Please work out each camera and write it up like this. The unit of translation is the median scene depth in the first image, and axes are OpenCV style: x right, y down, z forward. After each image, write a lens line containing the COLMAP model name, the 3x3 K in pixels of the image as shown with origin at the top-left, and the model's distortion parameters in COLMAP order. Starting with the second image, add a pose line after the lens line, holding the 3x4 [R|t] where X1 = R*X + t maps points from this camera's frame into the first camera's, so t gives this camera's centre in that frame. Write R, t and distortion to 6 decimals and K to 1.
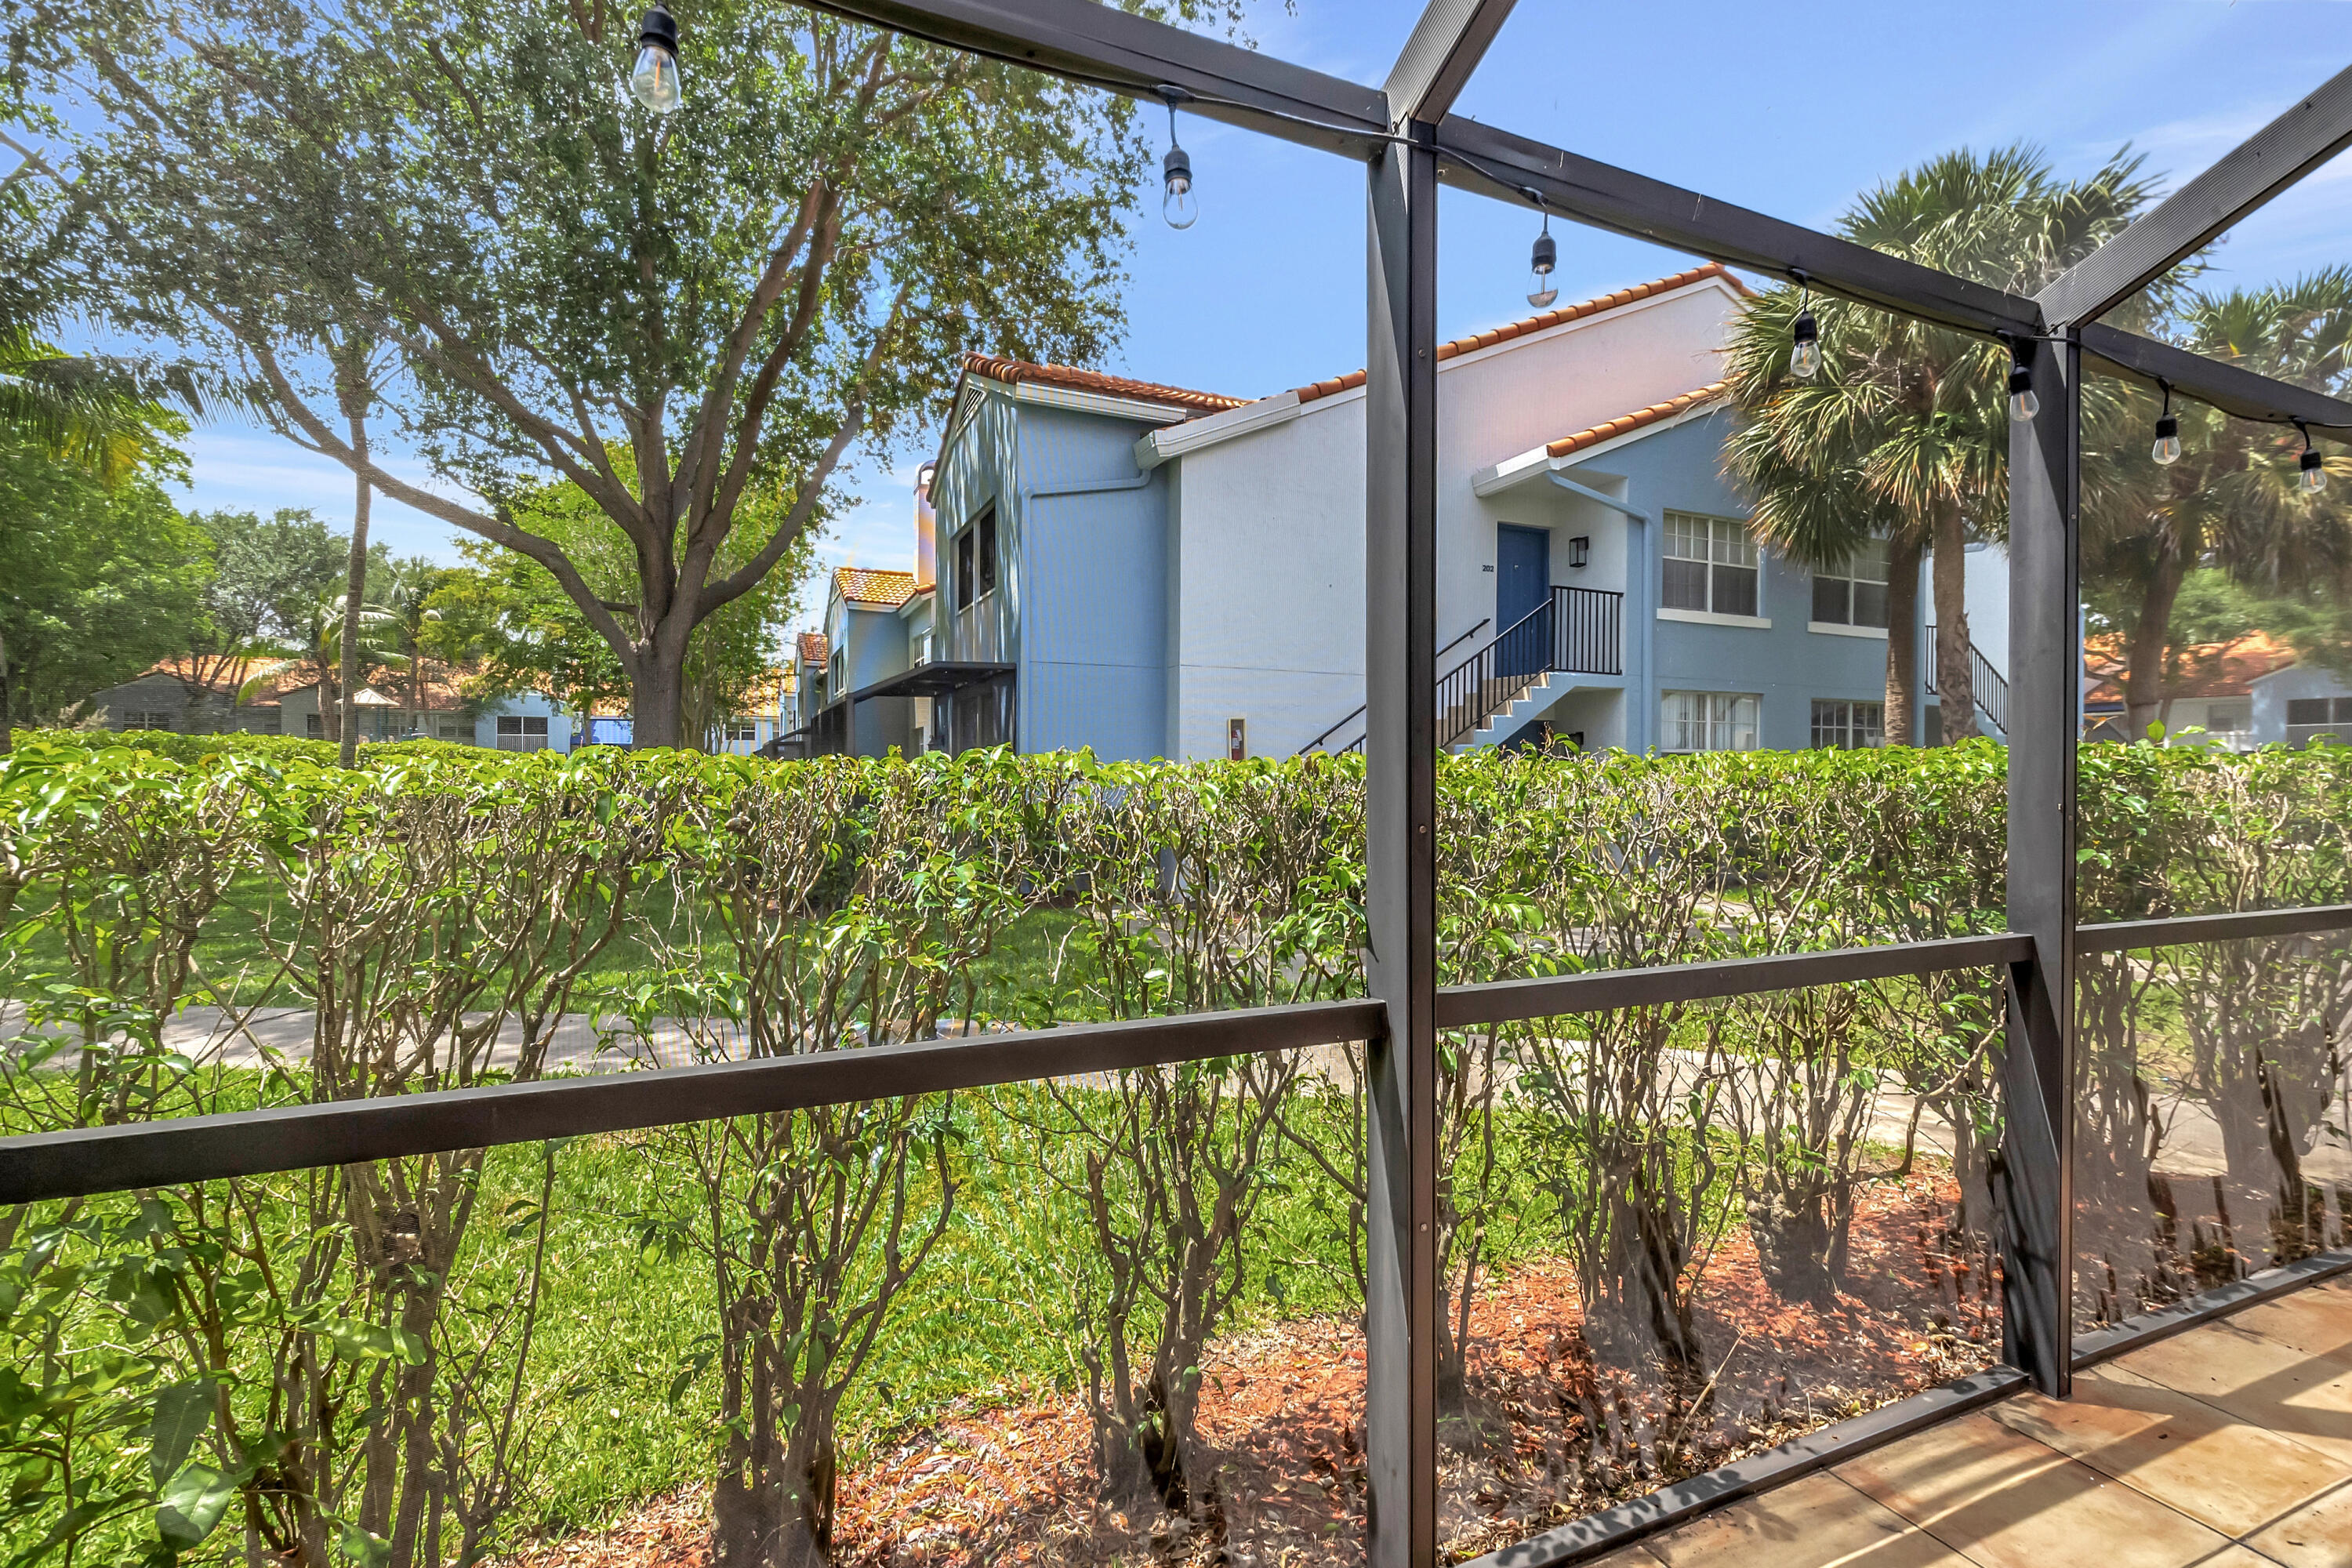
lens RADIAL K [[1067.5, 0, 1160.0], [0, 1067.5, 782.8], [0, 0, 1]] dist [-0.001004, 0.000540]
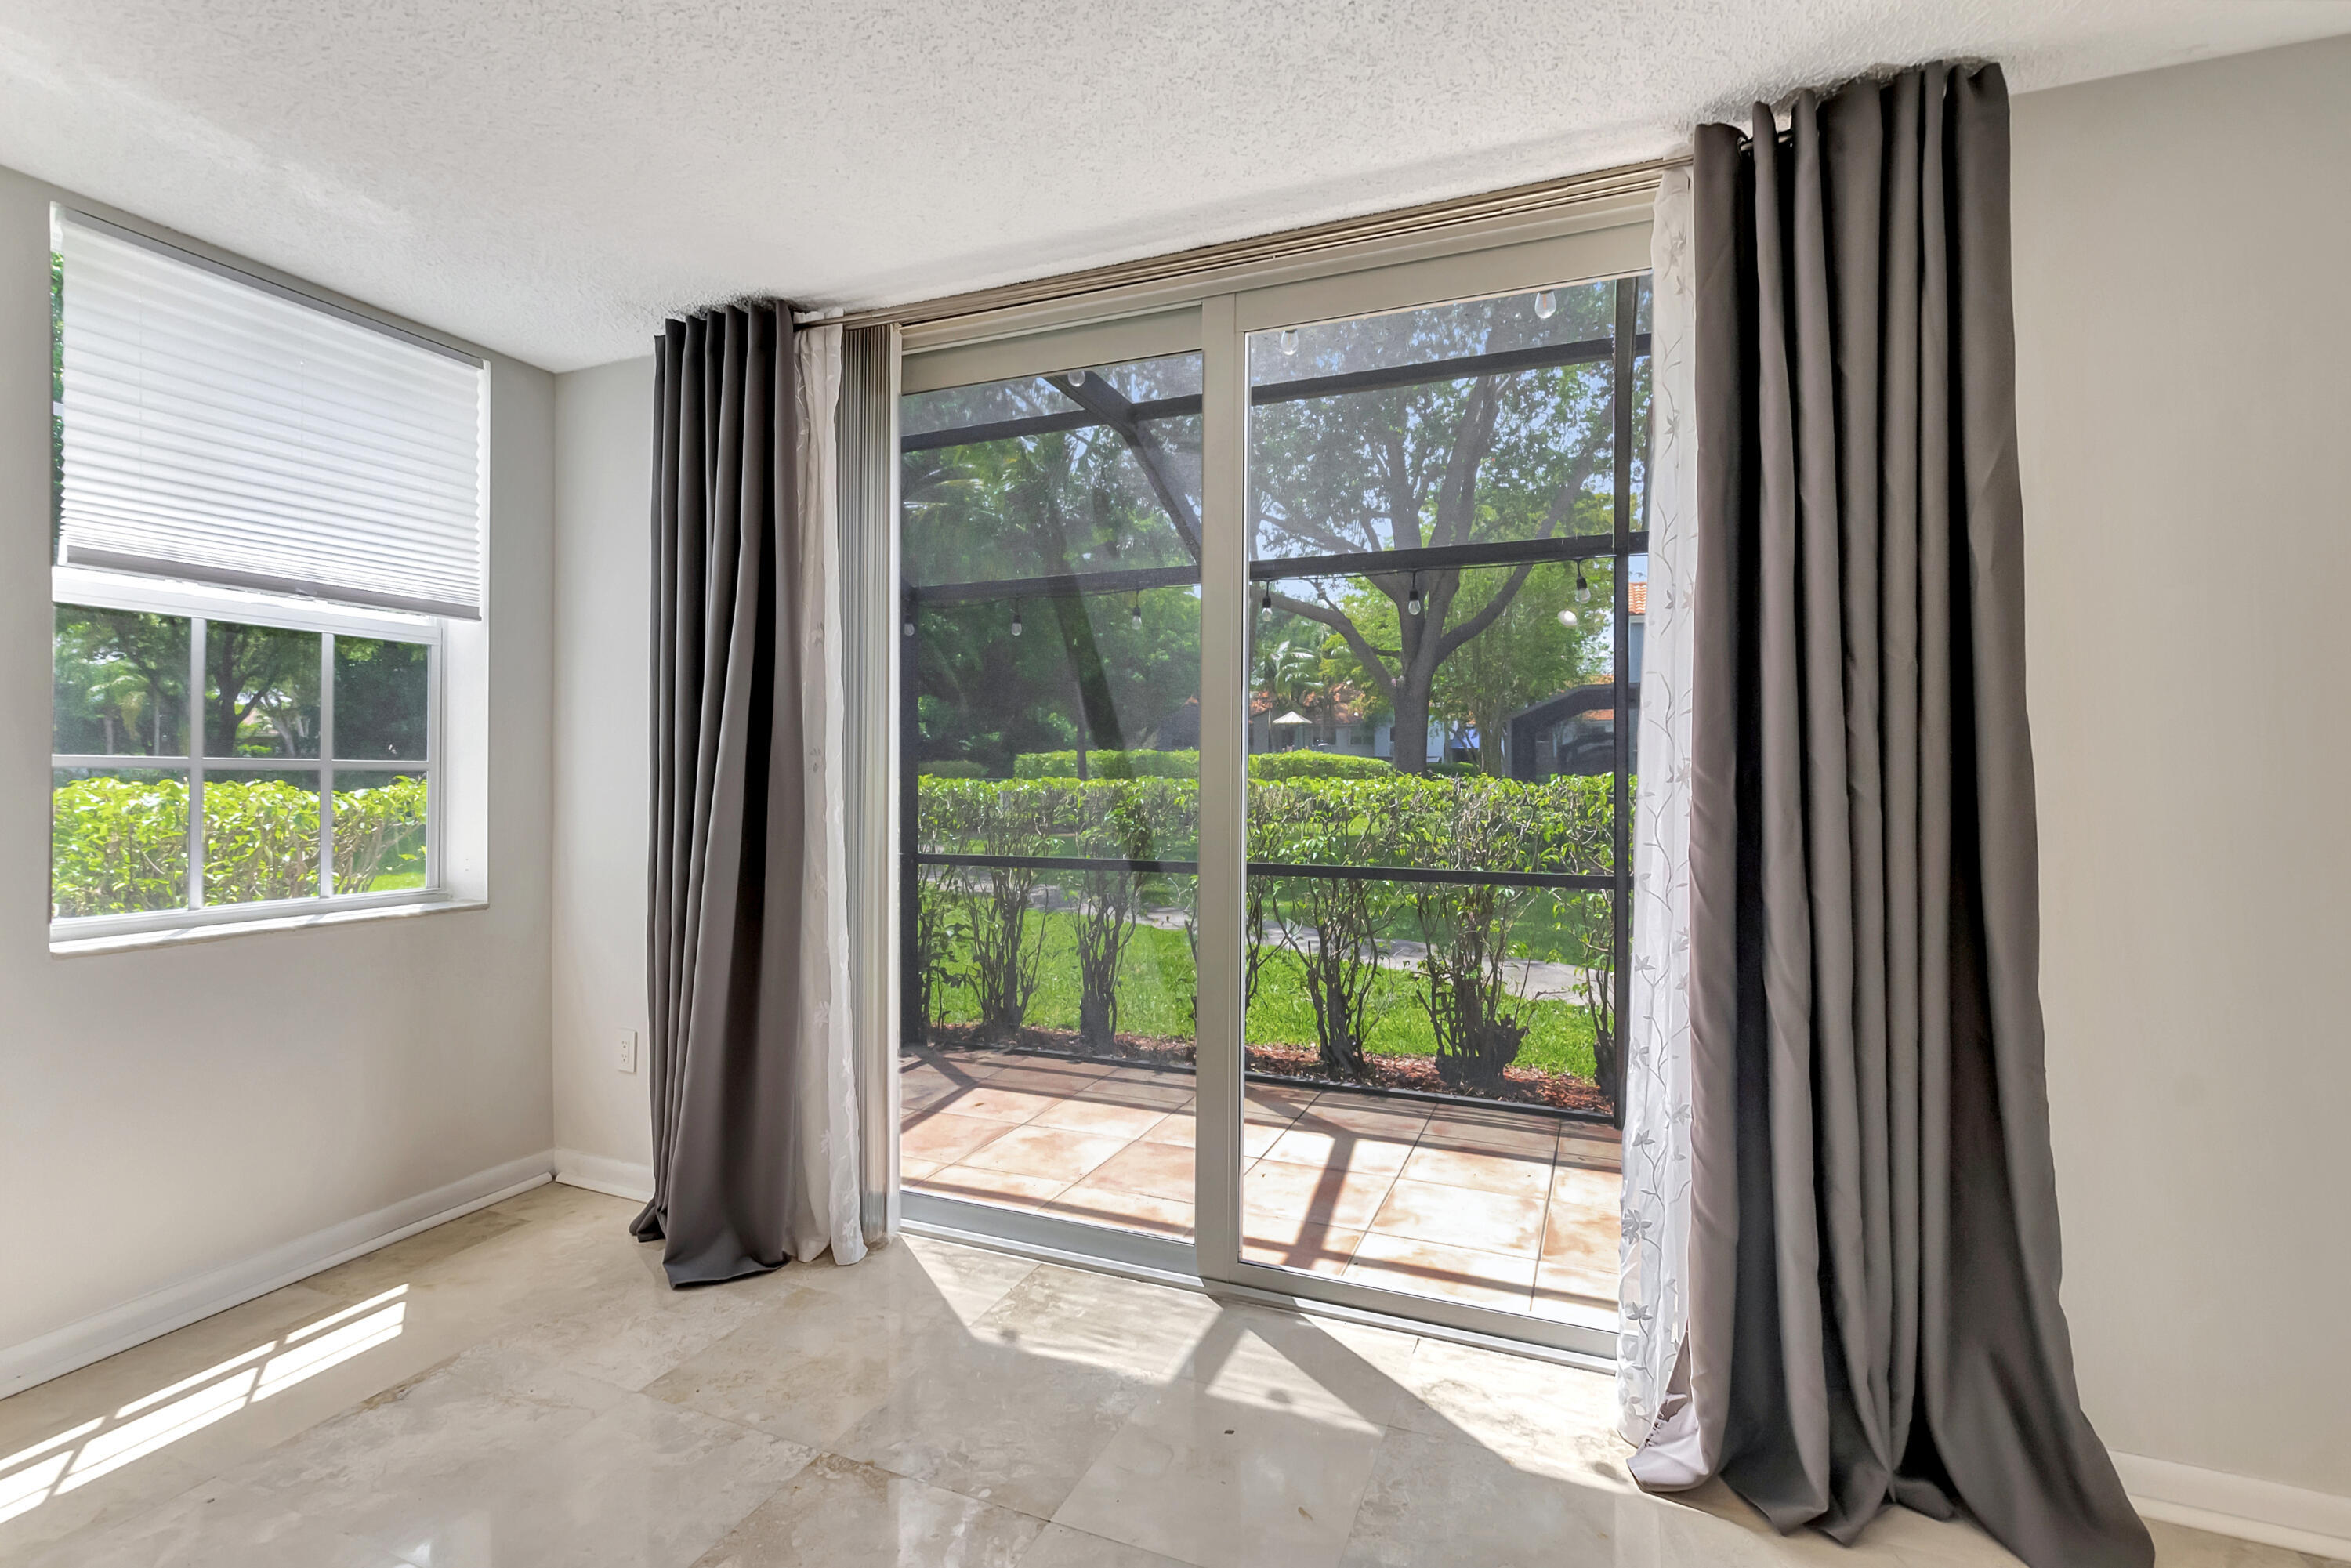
lens RADIAL K [[1052.6, 0, 1145.3], [0, 1052.6, 772.7], [0, 0, 1]] dist [0.000909, -0.000384]
pose [[0.705901, 0.000201, -0.708311, 1.234959], [-0.006866, 0.999955, -0.006559, -0.017750], [0.708277, 0.009493, 0.705870, -0.692441]]
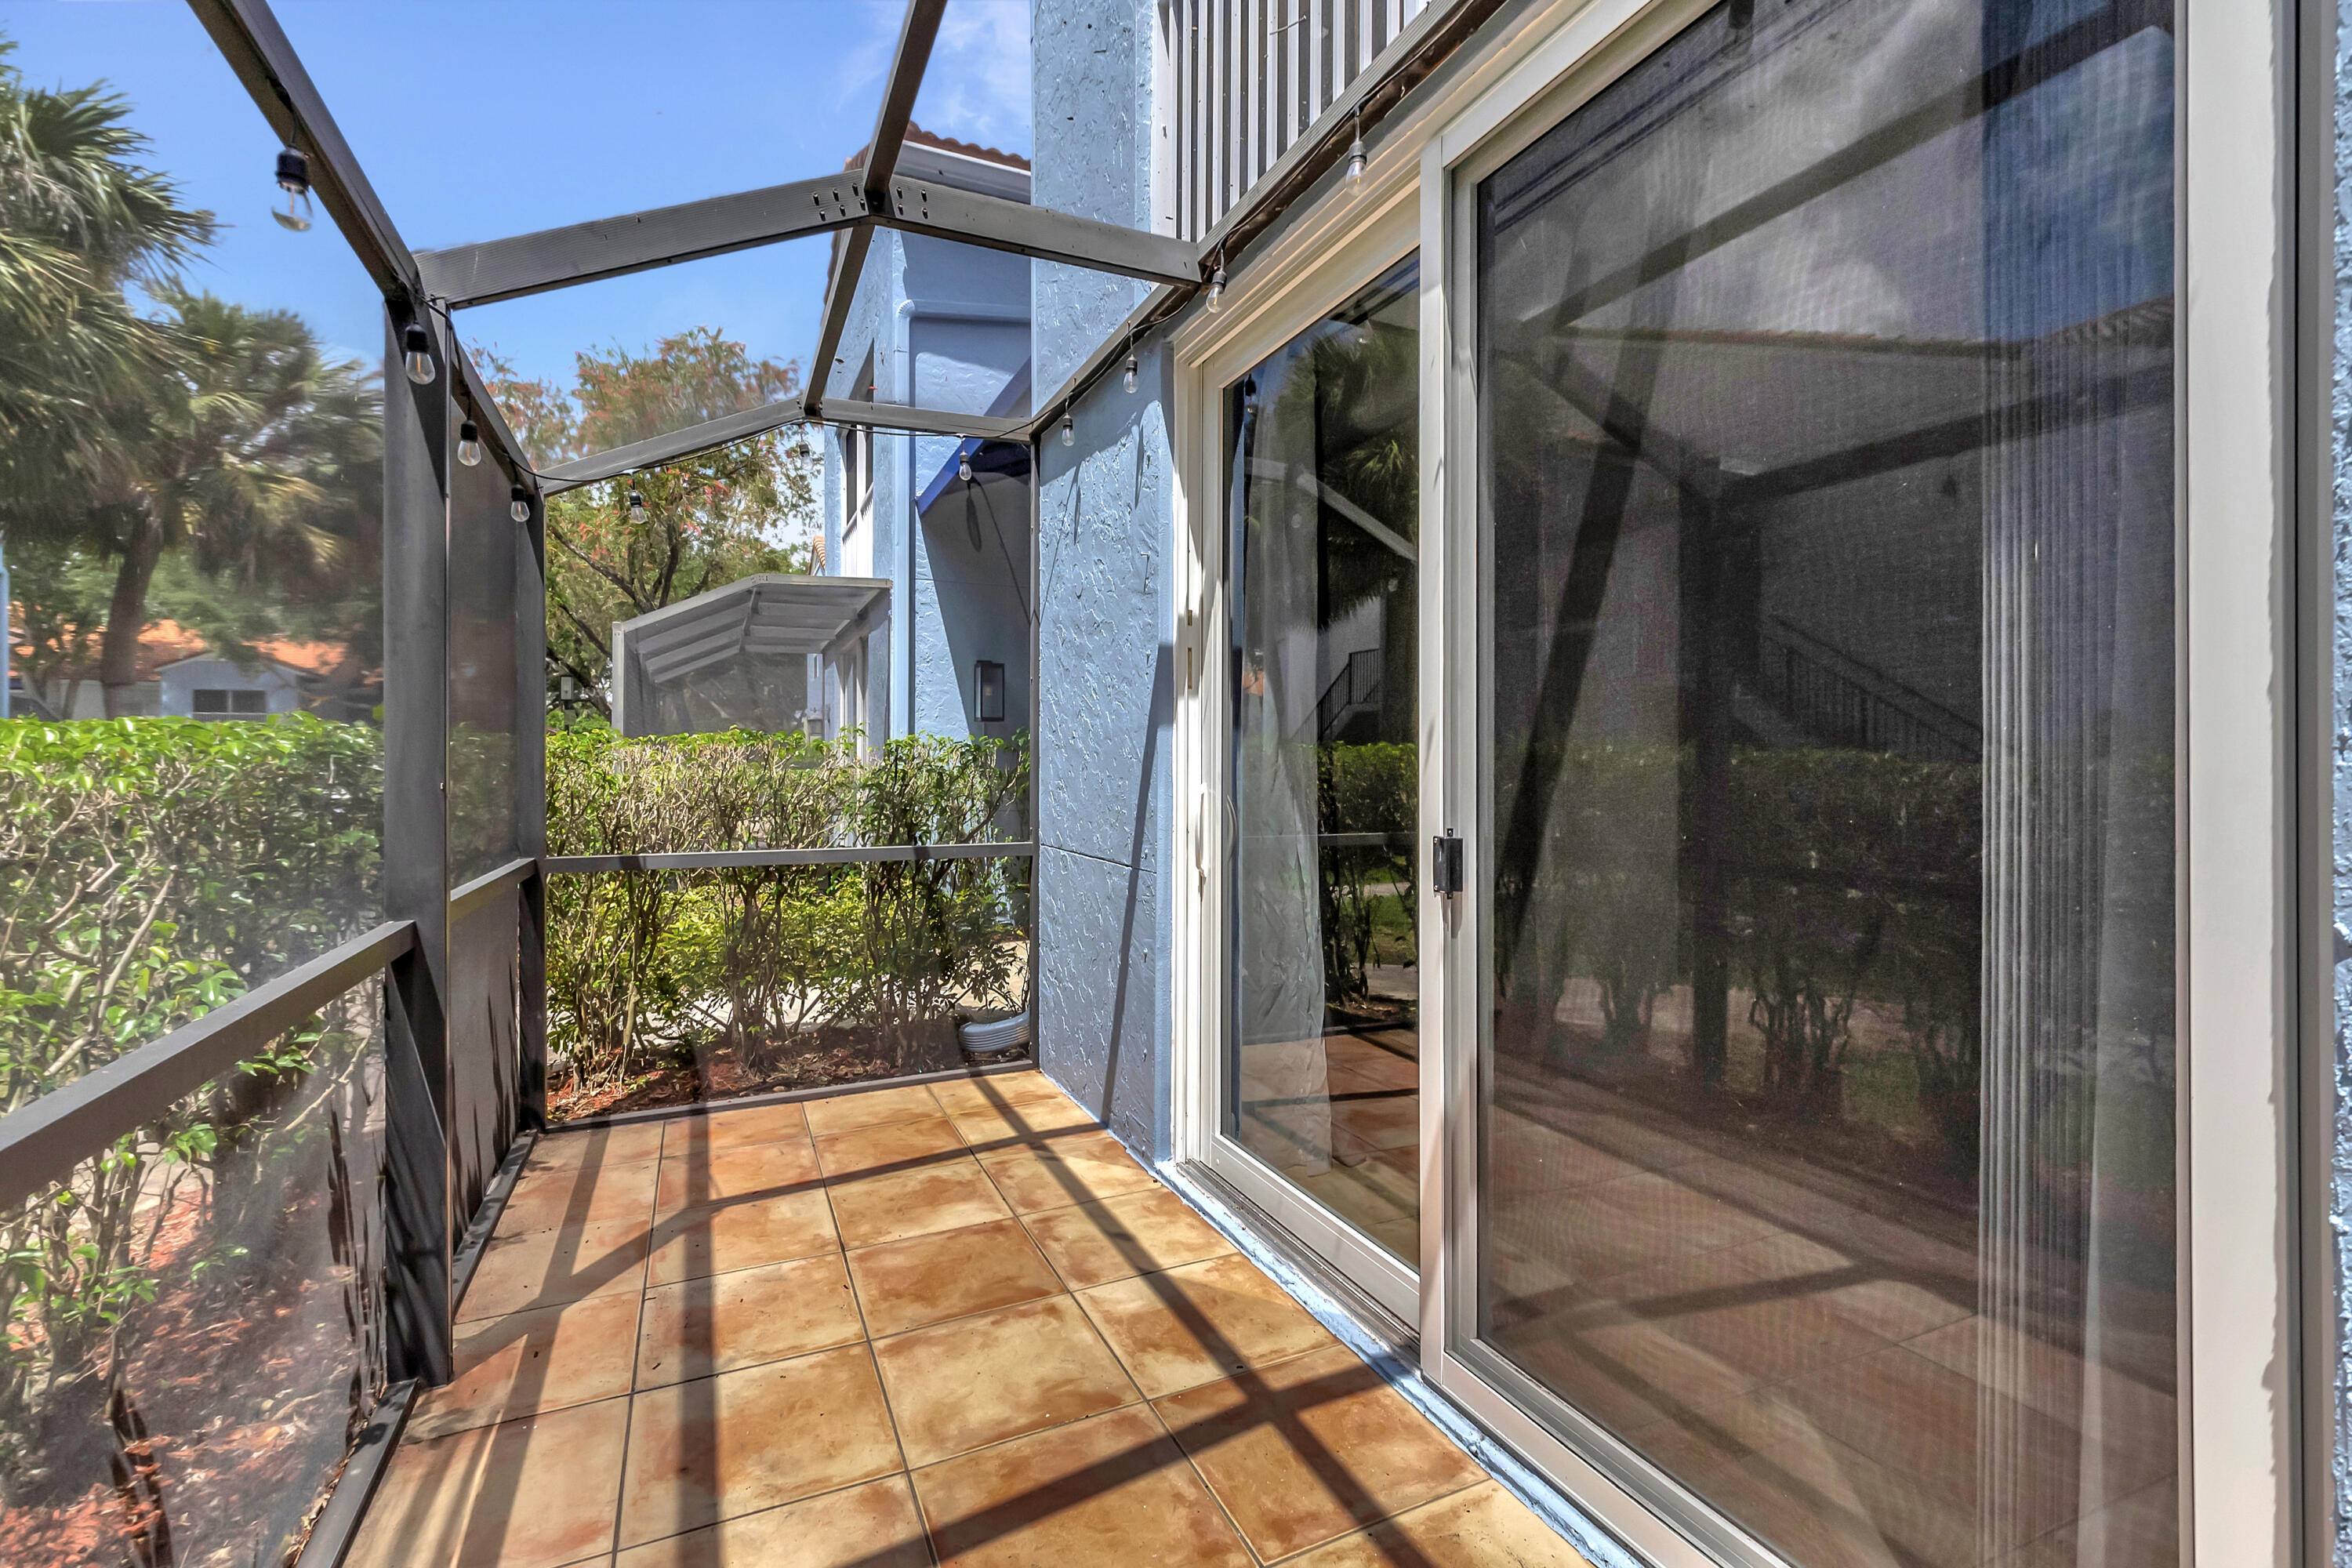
lens RADIAL K [[1046.9, 0, 1181.4], [0, 1046.9, 751.2], [0, 0, 1]] dist [0.003230, 0.000448]
pose [[-0.016234, 0.001275, 0.999867, -0.117925], [0.013351, 0.999910, -0.001058, -0.001586], [-0.999779, 0.013332, -0.016250, 0.254653]]
